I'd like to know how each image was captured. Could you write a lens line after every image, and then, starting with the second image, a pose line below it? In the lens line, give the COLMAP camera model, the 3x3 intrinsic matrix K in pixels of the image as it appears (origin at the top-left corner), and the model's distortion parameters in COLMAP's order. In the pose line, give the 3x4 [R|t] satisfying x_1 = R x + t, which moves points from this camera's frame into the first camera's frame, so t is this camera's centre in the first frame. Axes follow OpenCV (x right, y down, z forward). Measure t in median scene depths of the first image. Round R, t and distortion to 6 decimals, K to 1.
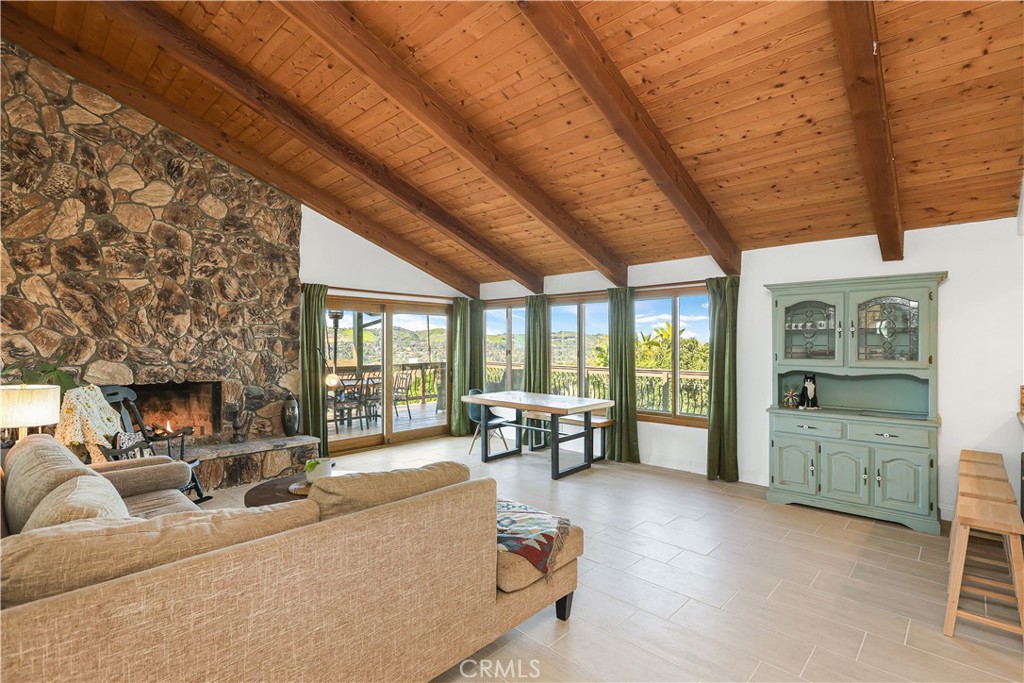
lens RADIAL K [[473.3, 0, 512.7], [0, 473.3, 346.8], [0, 0, 1]] dist [0.000212, 0.000550]
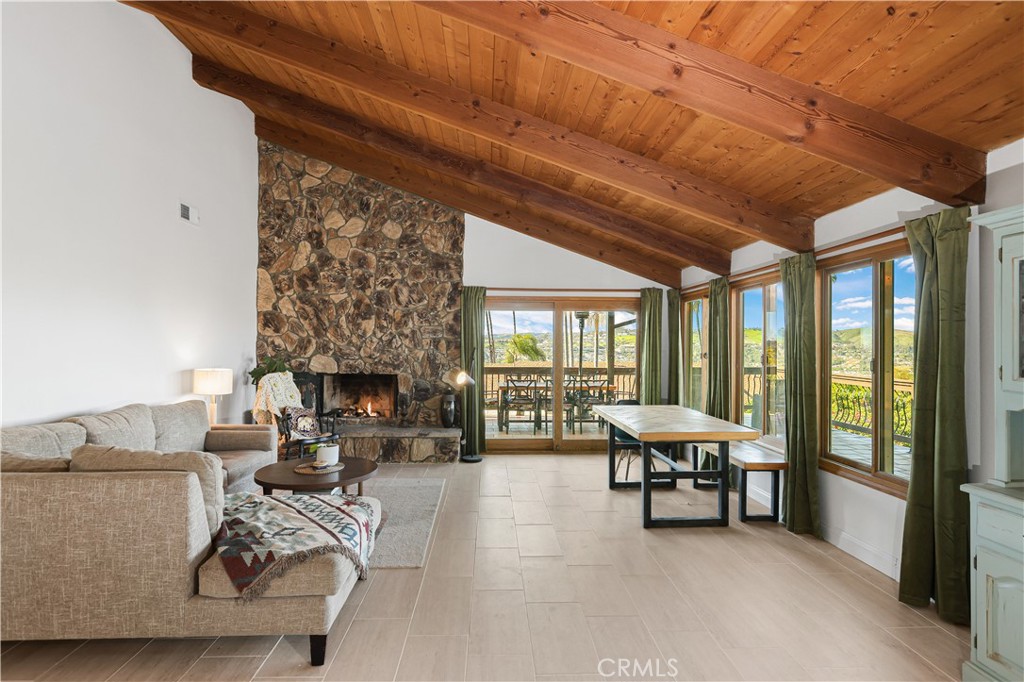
lens RADIAL K [[506.2, 0, 516.1], [0, 506.2, 343.5], [0, 0, 1]] dist [0.000920, 0.000523]
pose [[0.721270, 0.002166, -0.692651, 0.506108], [-0.009435, 0.999933, -0.006698, 0.000734], [0.692590, 0.011366, 0.721242, 0.296904]]
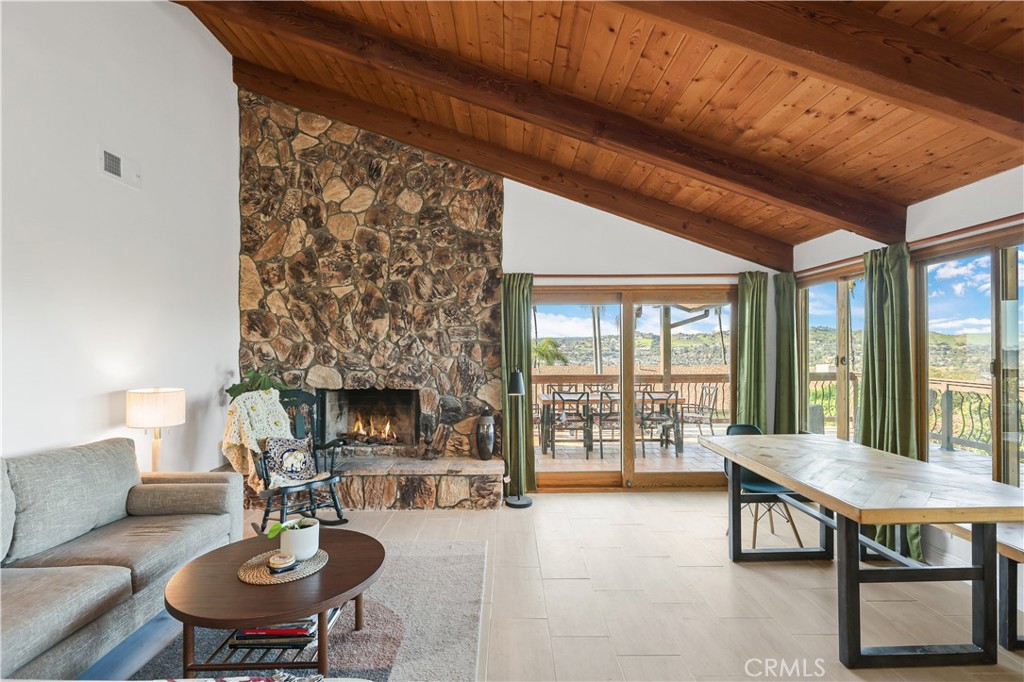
lens RADIAL K [[485.4, 0, 514.9], [0, 485.4, 349.3], [0, 0, 1]] dist [-0.008641, 0.000226]
pose [[0.691322, -0.005351, -0.722527, 0.202738], [0.003104, 0.999985, -0.004436, -0.000445], [0.722540, 0.000824, 0.691328, 0.502979]]
